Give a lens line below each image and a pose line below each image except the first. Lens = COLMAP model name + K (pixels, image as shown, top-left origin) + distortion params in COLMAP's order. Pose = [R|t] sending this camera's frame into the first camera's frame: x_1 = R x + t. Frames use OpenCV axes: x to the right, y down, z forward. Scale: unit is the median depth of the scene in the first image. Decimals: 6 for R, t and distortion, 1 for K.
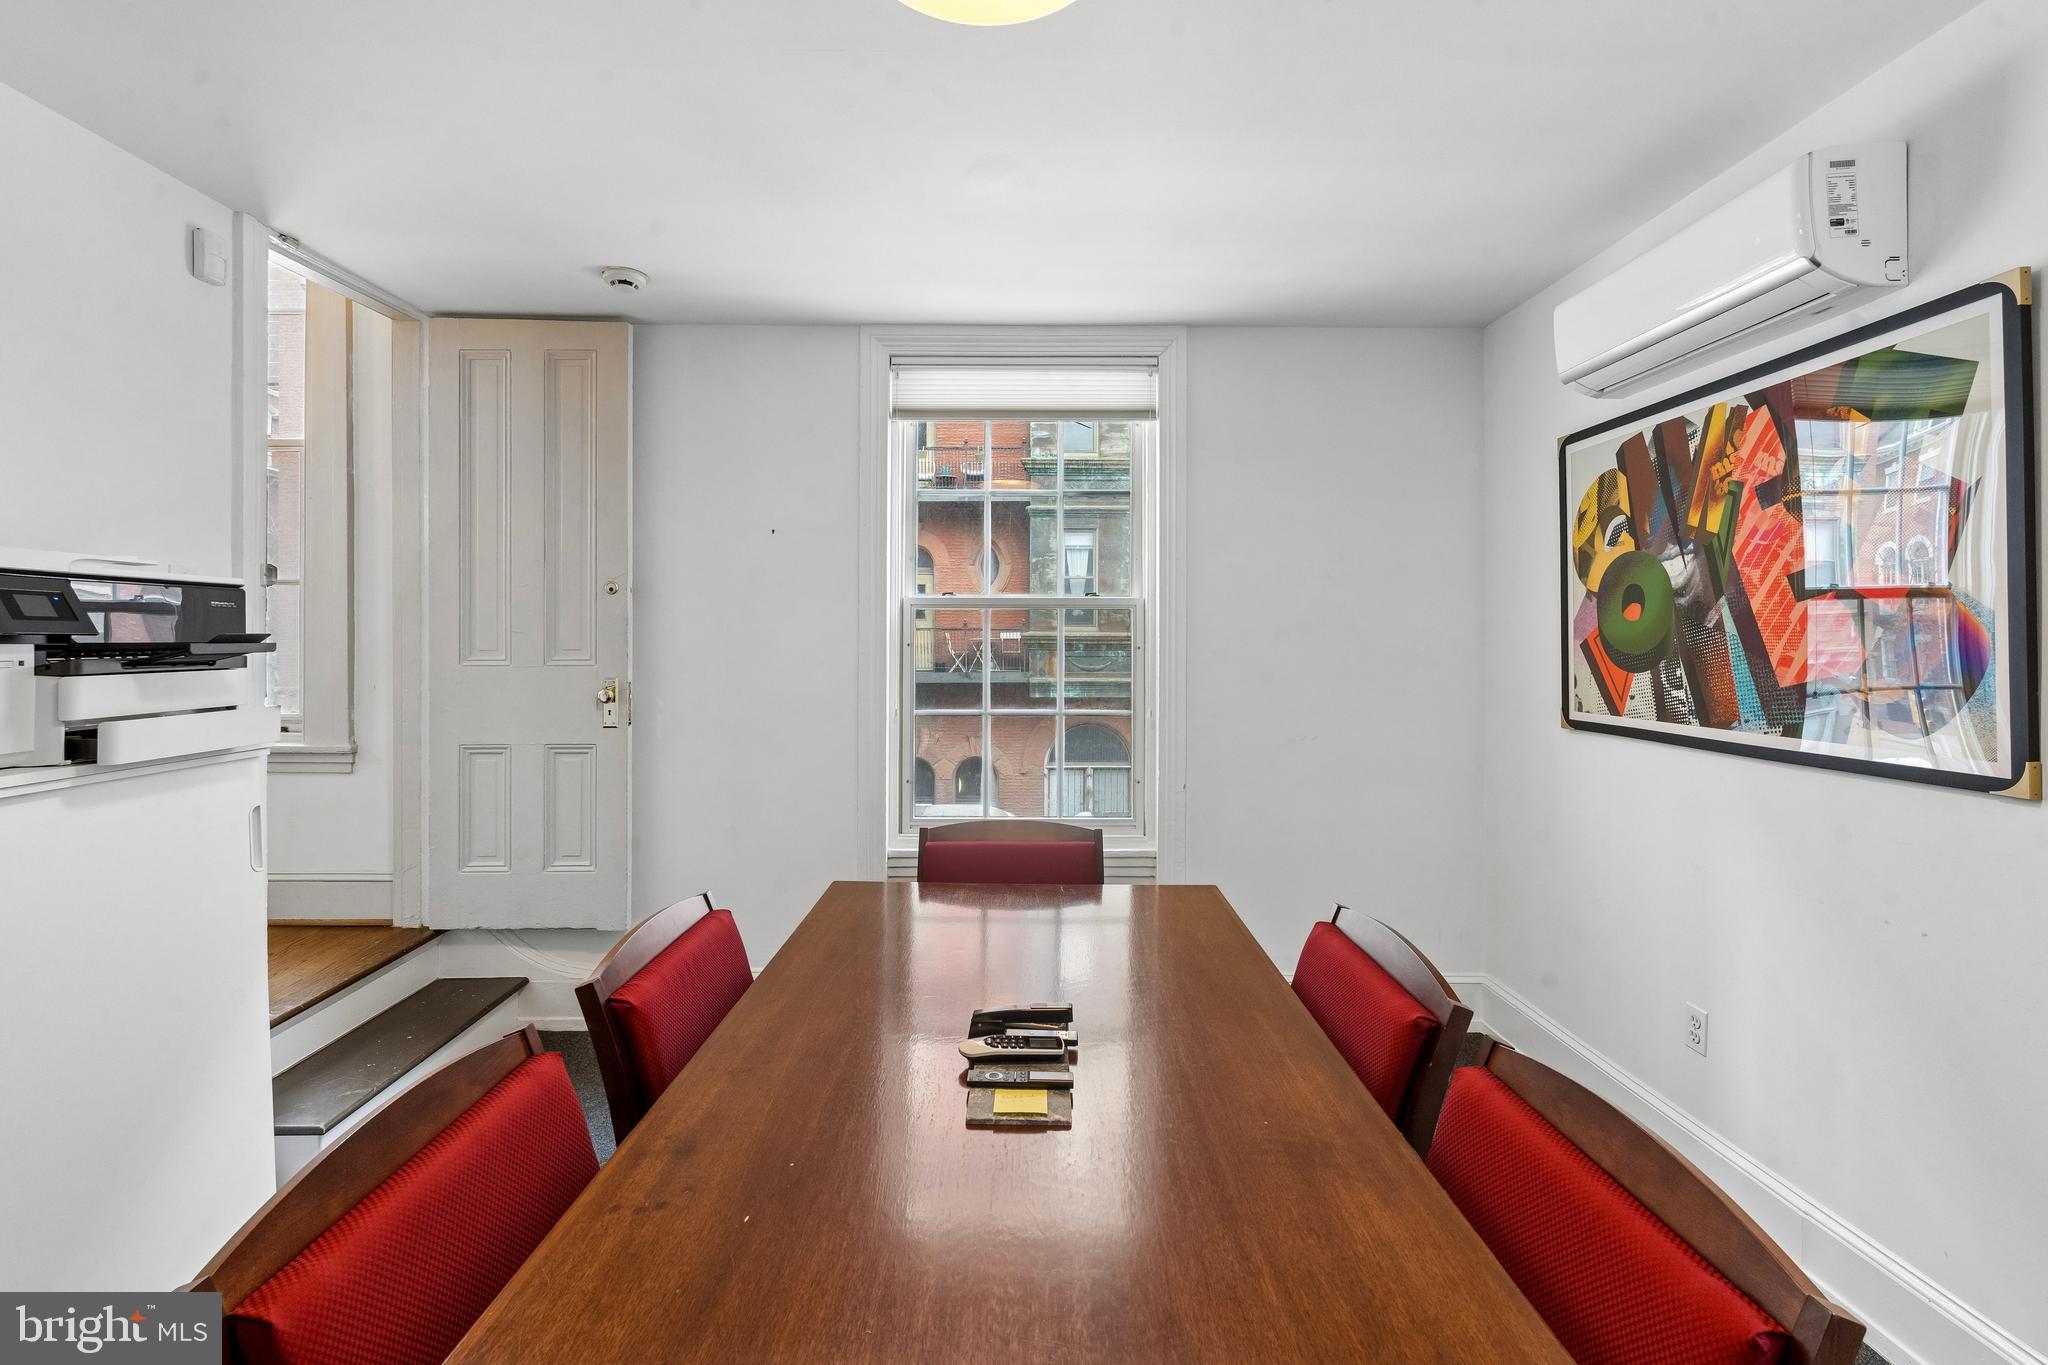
lens RADIAL K [[923.5, 0, 1016.4], [0, 923.5, 648.4], [0, 0, 1]] dist [0.000124, -0.000001]
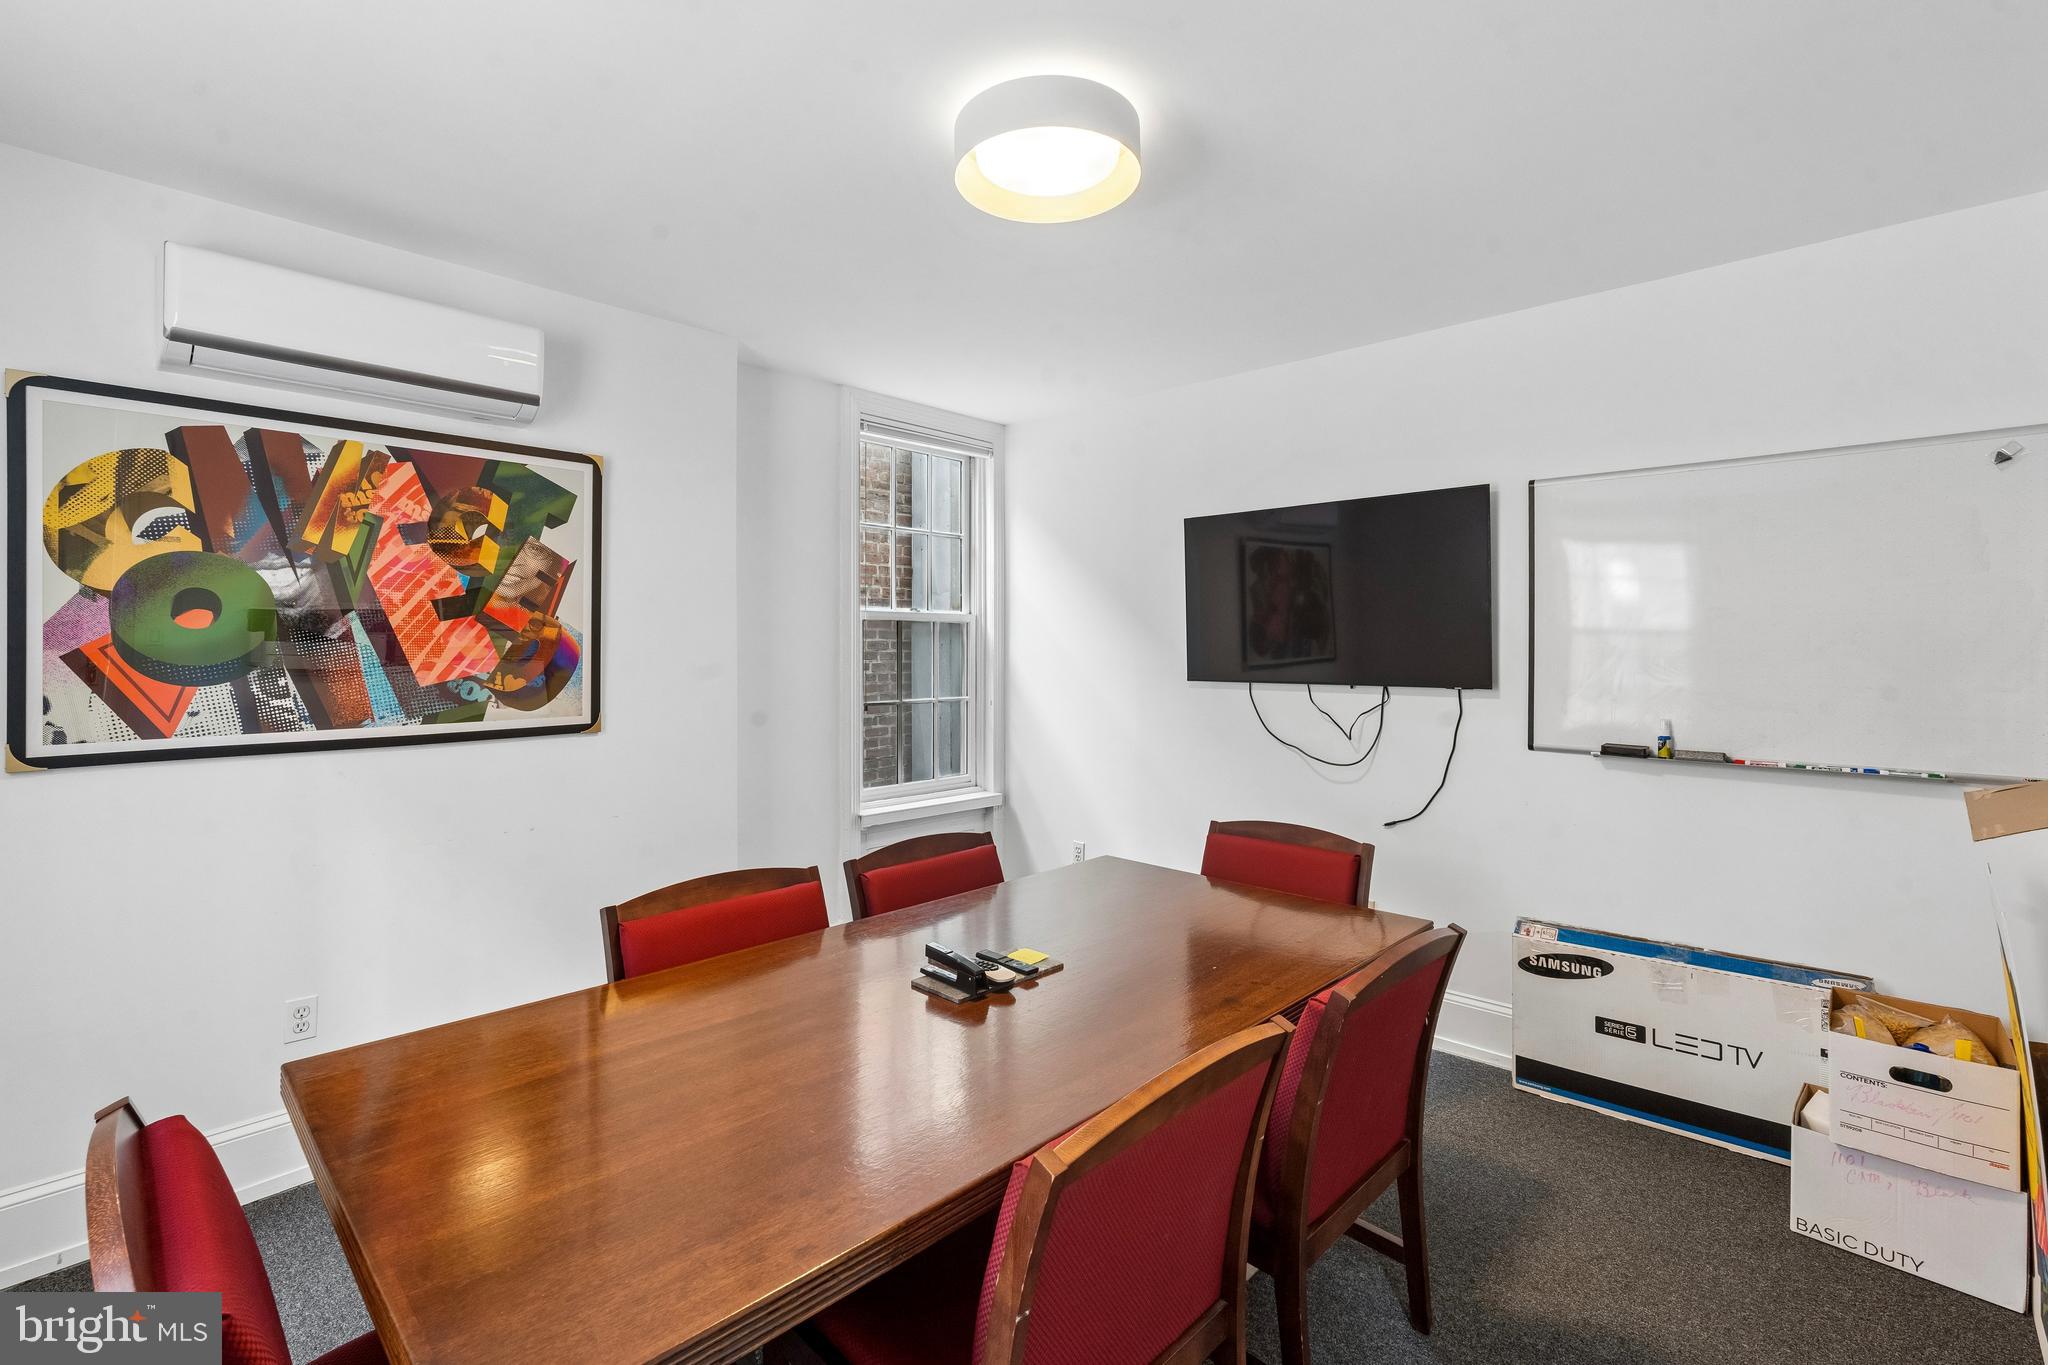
lens RADIAL K [[923.5, 0, 1016.4], [0, 923.5, 648.4], [0, 0, 1]] dist [0.000124, -0.000001]
pose [[-0.721231, -0.004650, 0.692679, -0.592496], [0.002743, 0.999950, 0.009570, -0.018827], [-0.692689, 0.008802, -0.721182, 1.215806]]
